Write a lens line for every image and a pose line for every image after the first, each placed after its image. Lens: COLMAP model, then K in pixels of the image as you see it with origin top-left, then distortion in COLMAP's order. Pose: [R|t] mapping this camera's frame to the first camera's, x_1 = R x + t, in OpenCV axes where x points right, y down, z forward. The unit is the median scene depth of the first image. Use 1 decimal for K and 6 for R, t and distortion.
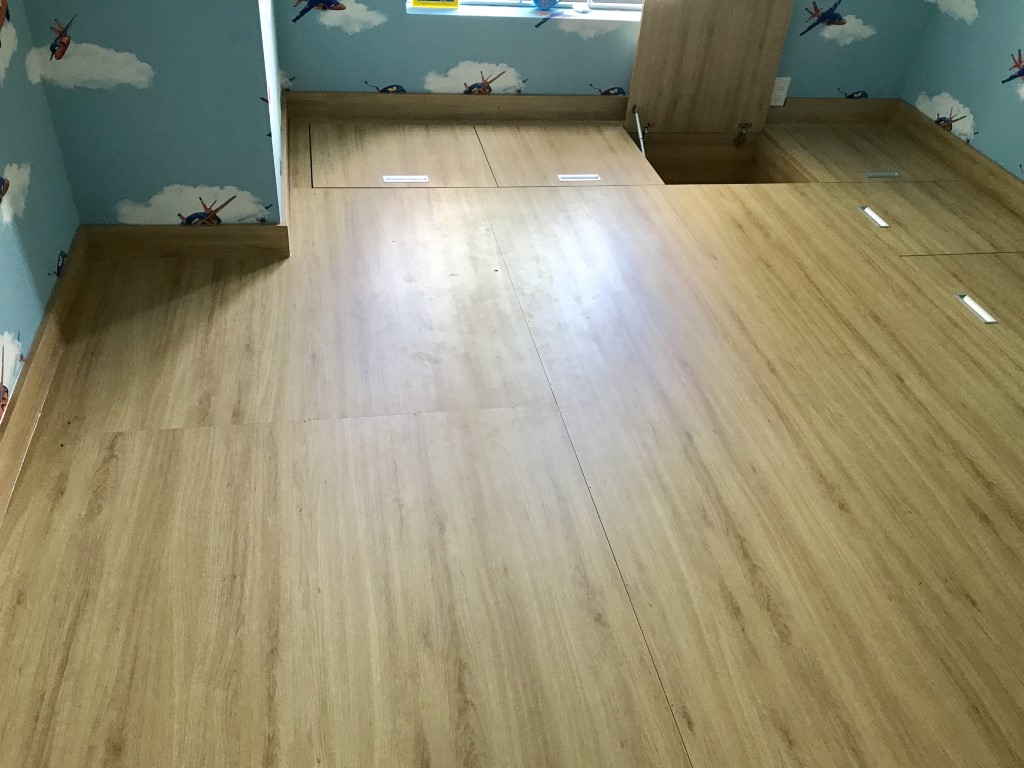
lens RADIAL K [[838.8, 0, 507.0], [0, 838.8, 375.9], [0, 0, 1]] dist [0.034173, -0.042313]
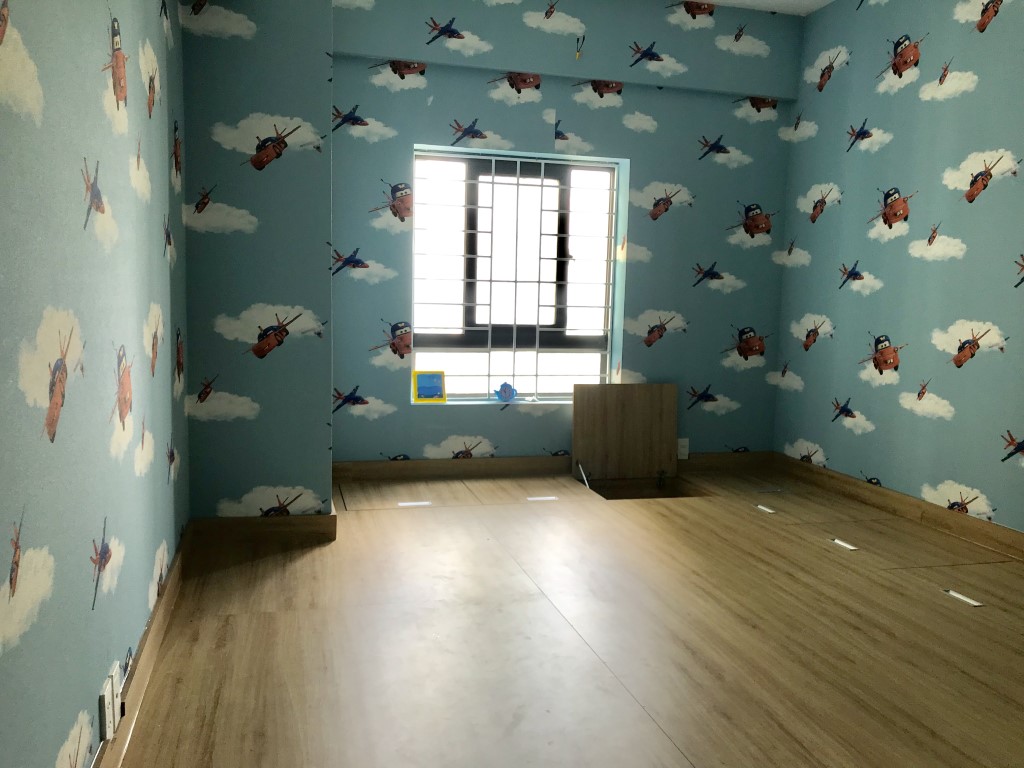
lens RADIAL K [[838.8, 0, 503.5], [0, 838.8, 373.2], [0, 0, 1]] dist [0.034173, -0.042313]
pose [[0.996426, -0.062278, 0.057066, -0.052977], [0.083279, 0.837315, -0.540342, 0.412170], [-0.014130, 0.543163, 0.839508, -0.304642]]
